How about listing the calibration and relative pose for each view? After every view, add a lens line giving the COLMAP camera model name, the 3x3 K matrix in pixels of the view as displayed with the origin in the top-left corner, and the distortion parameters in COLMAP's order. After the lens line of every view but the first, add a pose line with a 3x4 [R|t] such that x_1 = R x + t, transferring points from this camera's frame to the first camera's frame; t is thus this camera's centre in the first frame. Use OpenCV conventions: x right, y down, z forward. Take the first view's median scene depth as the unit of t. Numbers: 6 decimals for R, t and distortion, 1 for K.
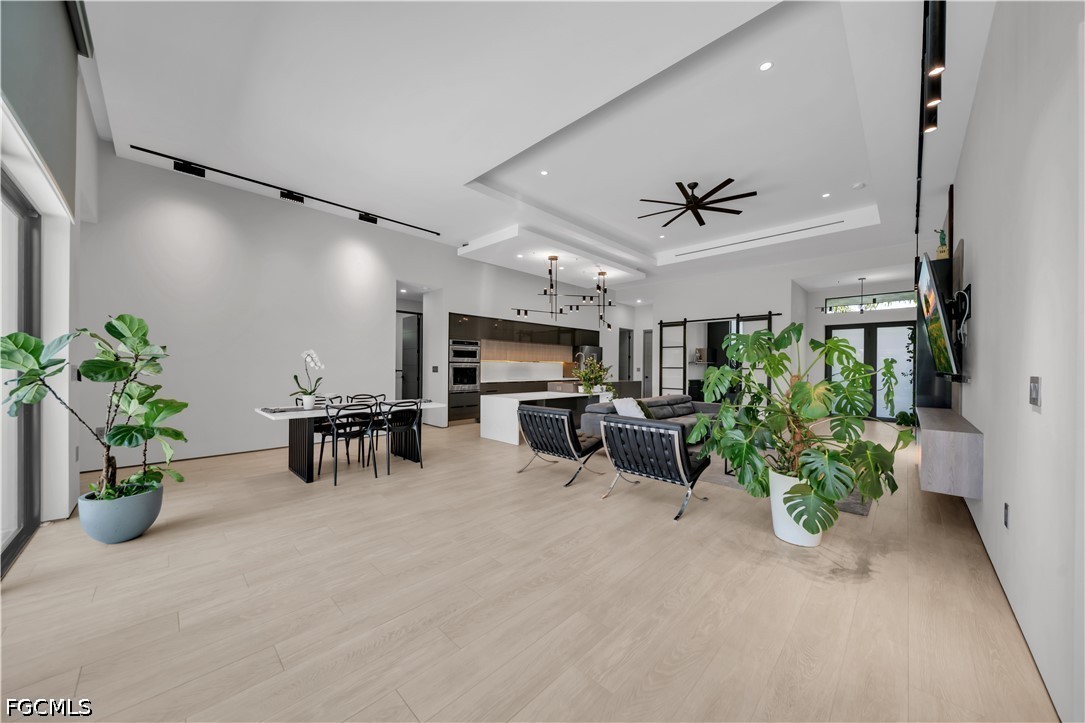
lens RADIAL K [[375.2, 0, 545.9], [0, 375.2, 369.8], [0, 0, 1]] dist [0.001706, -0.001409]
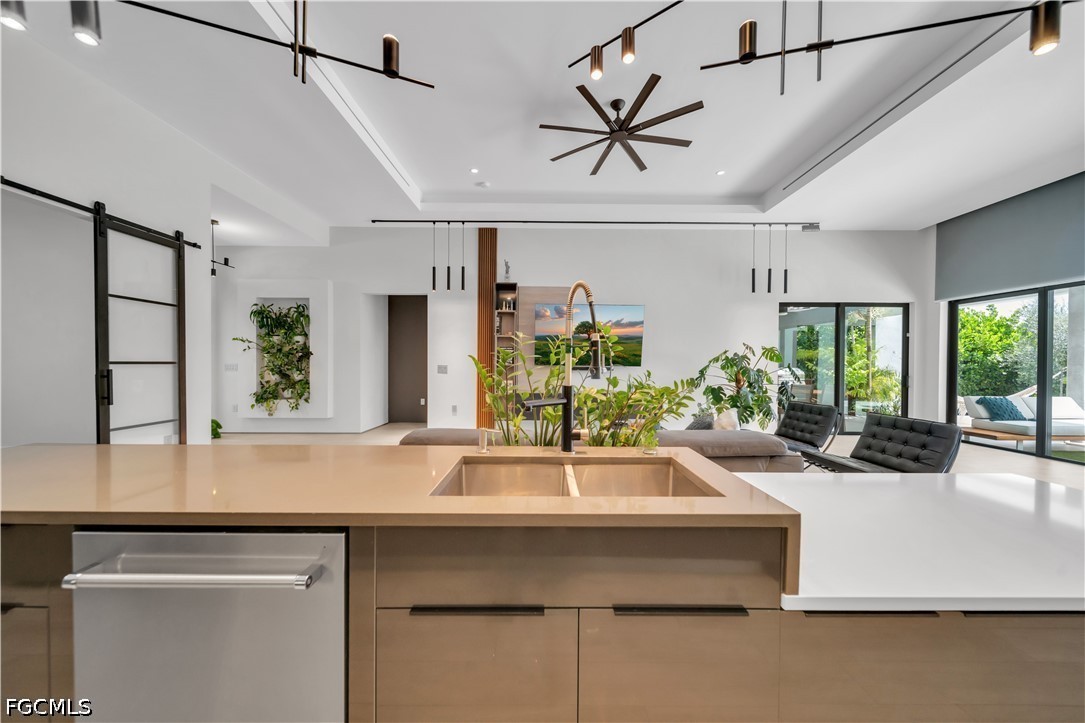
lens RADIAL K [[375.2, 0, 544.2], [0, 375.2, 371.7], [0, 0, 1]] dist [0.001706, -0.001409]
pose [[-0.690743, -0.027294, 0.722585, -0.019234], [-0.004680, 0.999435, 0.033278, -0.010141], [-0.723086, 0.019605, -0.690480, 1.094375]]
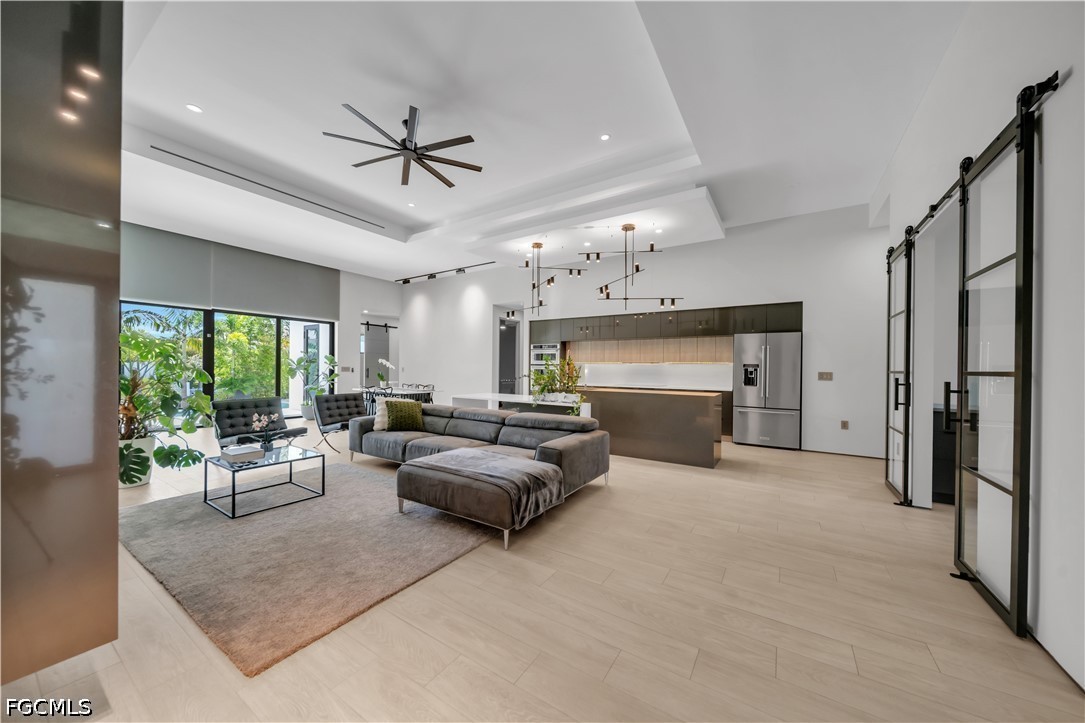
lens RADIAL K [[375.2, 0, 546.3], [0, 375.2, 367.9], [0, 0, 1]] dist [0.001706, -0.001409]
pose [[0.194244, -0.006950, -0.980929, 0.814325], [-0.016869, 0.999803, -0.010424, 0.000491], [0.980808, 0.018573, 0.194089, 0.779079]]
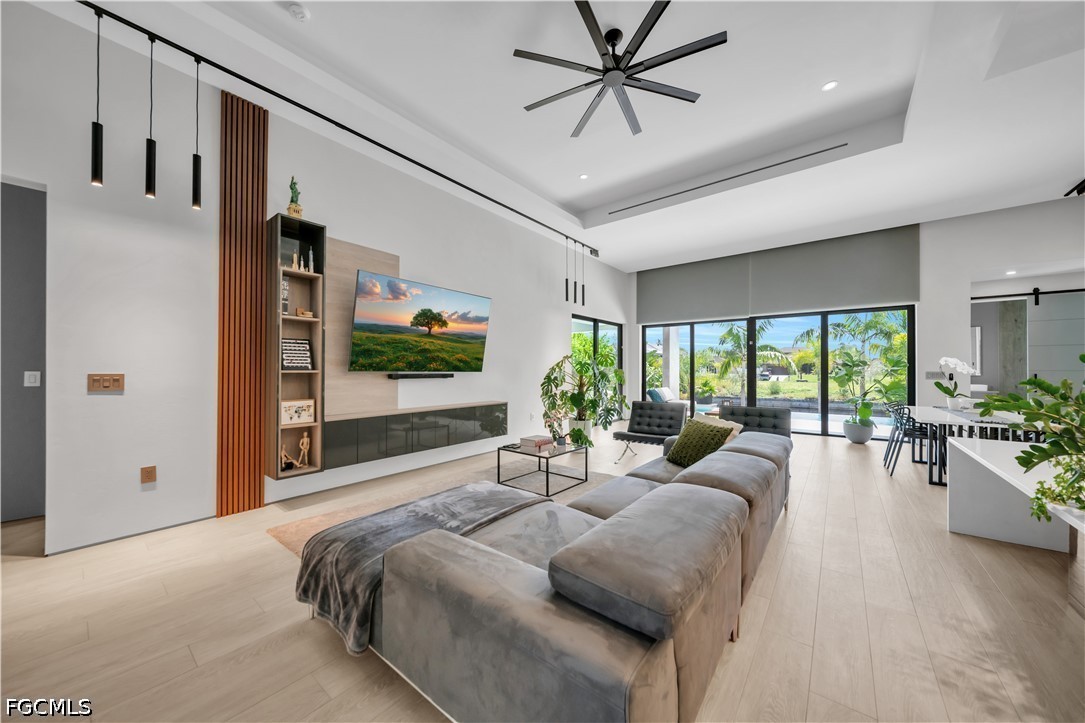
lens RADIAL K [[375.2, 0, 545.9], [0, 375.2, 368.1], [0, 0, 1]] dist [0.001706, -0.001409]
pose [[-0.995221, -0.010029, -0.097133, 0.371489], [-0.010511, 0.999935, 0.004450, -0.006663], [0.097082, 0.005450, -0.995261, 1.059013]]
